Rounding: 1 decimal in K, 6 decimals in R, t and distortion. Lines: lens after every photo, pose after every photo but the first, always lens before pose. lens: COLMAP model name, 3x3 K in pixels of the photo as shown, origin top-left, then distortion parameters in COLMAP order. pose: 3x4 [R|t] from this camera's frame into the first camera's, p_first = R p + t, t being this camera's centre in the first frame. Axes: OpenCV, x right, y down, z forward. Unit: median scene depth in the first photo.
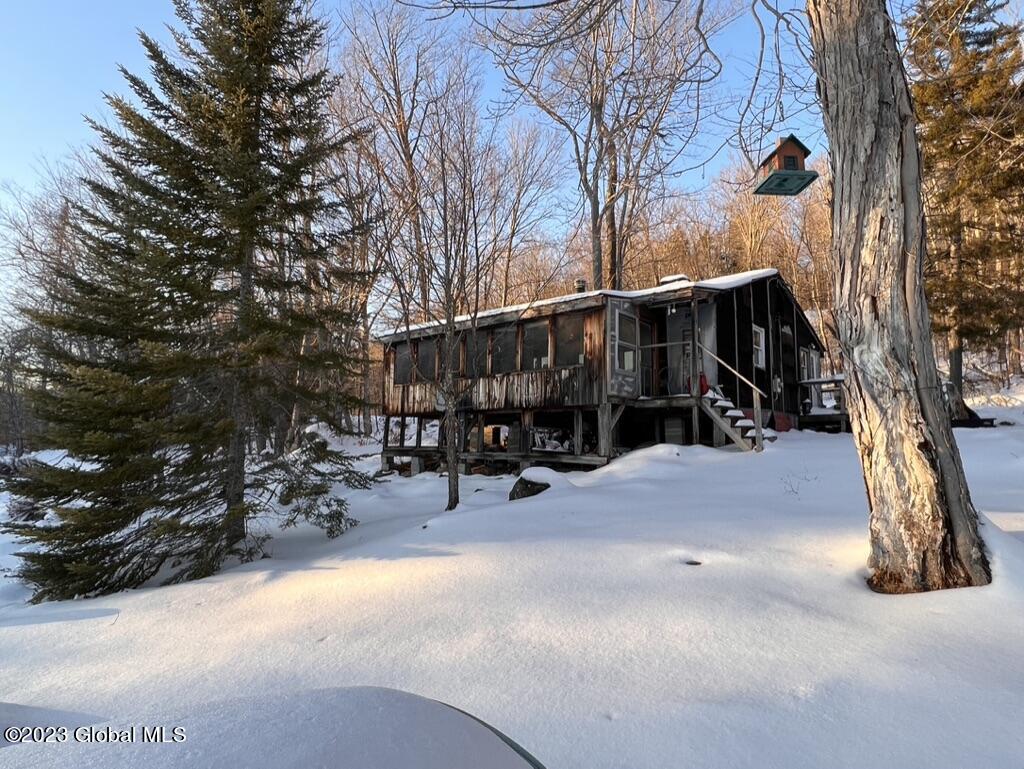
lens RADIAL K [[590.5, 0, 511.7], [0, 590.5, 389.0], [0, 0, 1]] dist [-0.017866, -0.002642]
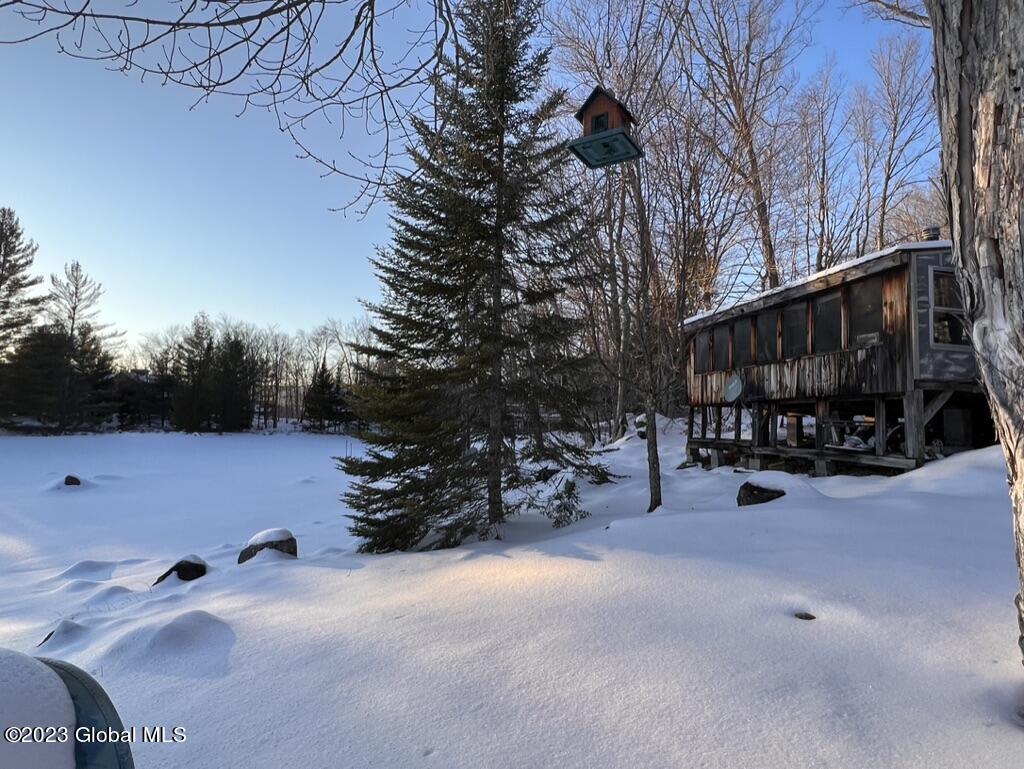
lens RADIAL K [[582.8, 0, 511.5], [0, 582.8, 383.6], [0, 0, 1]] dist [0.000253, -0.003139]
pose [[0.798896, -0.039822, -0.600149, 0.189779], [0.050097, 0.998744, 0.000417, -0.010889], [0.599379, -0.030399, 0.799888, 0.069268]]
